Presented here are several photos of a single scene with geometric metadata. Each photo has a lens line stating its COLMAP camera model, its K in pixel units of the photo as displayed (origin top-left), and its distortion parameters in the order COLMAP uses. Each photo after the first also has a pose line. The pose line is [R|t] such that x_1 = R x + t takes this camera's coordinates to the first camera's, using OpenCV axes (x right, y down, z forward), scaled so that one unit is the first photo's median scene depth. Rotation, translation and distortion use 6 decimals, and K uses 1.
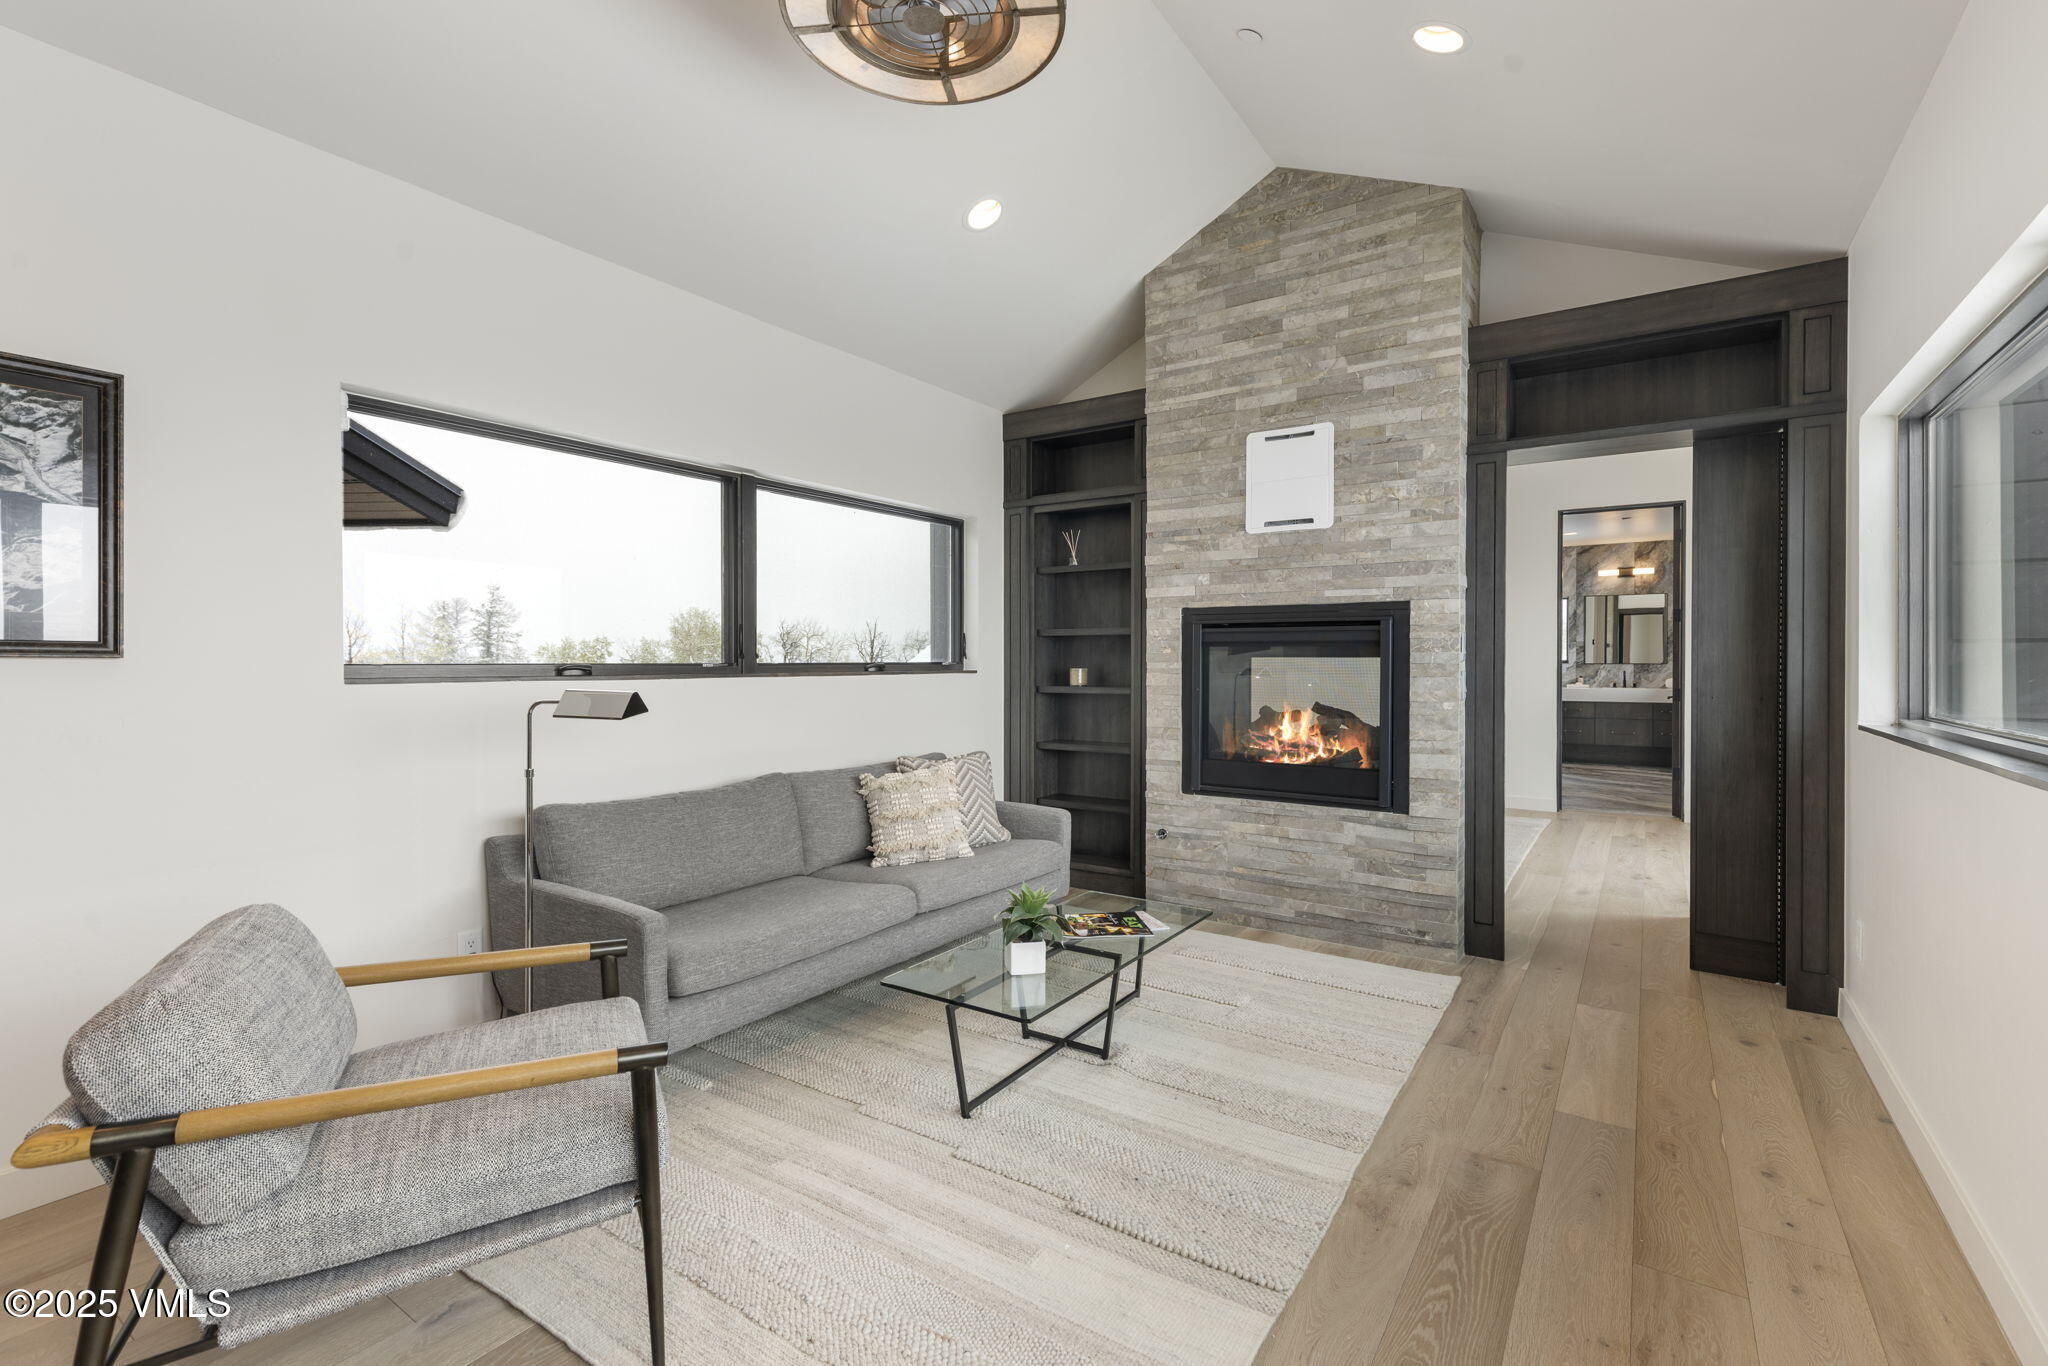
lens RADIAL K [[928.5, 0, 1021.6], [0, 928.5, 679.6], [0, 0, 1]] dist [0.000014, 0.000410]
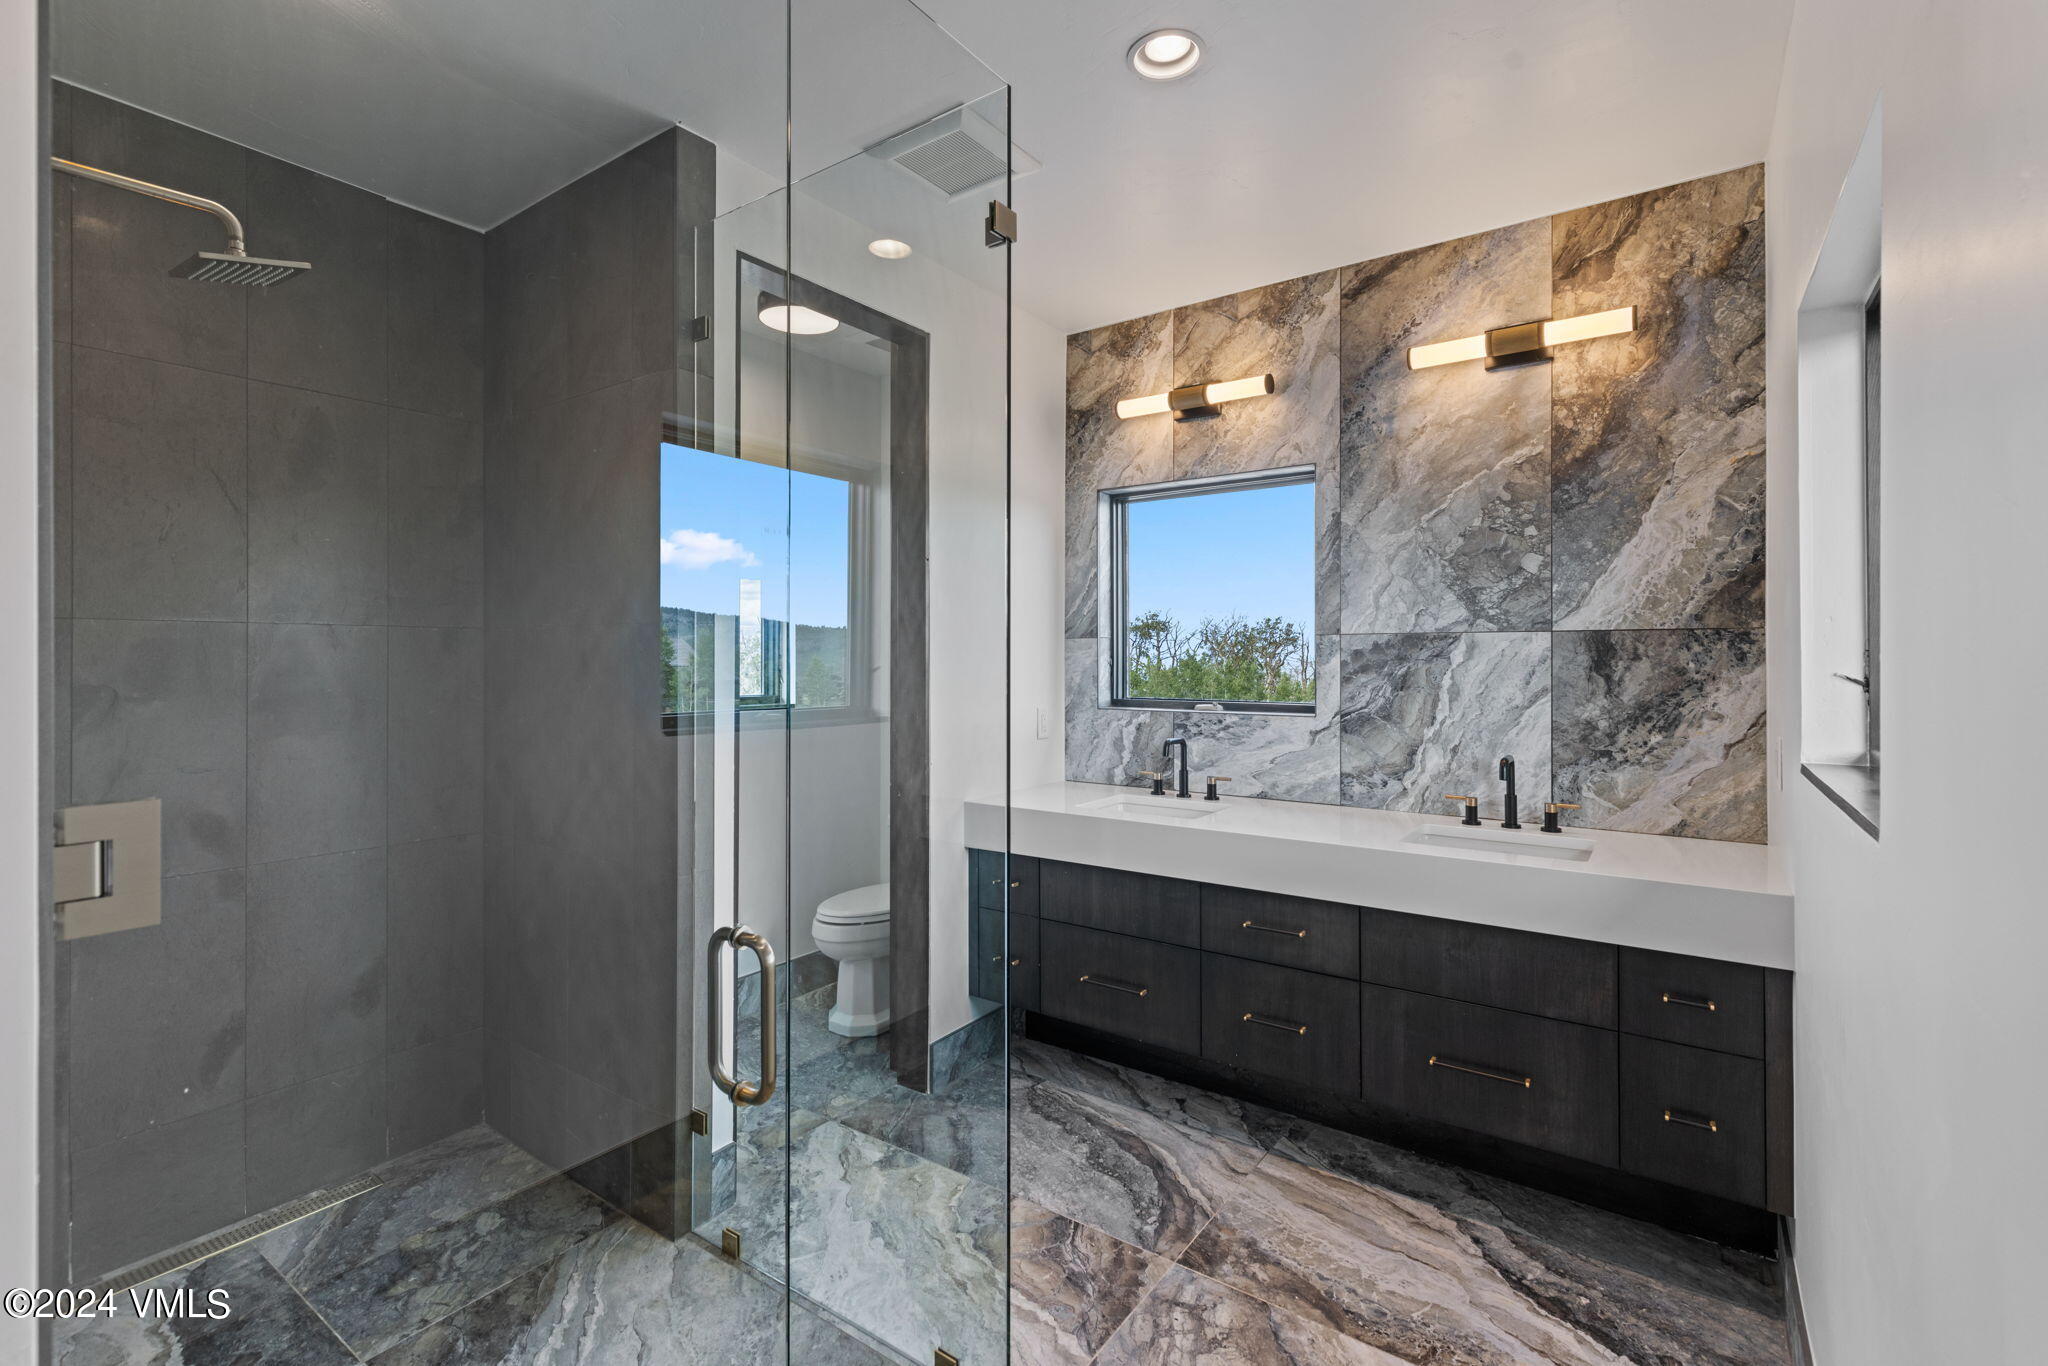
lens RADIAL K [[928.5, 0, 1023.7], [0, 928.5, 664.9], [0, 0, 1]] dist [0.000014, 0.000410]
pose [[0.999553, 0.006557, -0.029167, 0.531336], [-0.006549, 0.999978, 0.000369, -0.032873], [0.029168, -0.000178, 0.999574, 0.757744]]
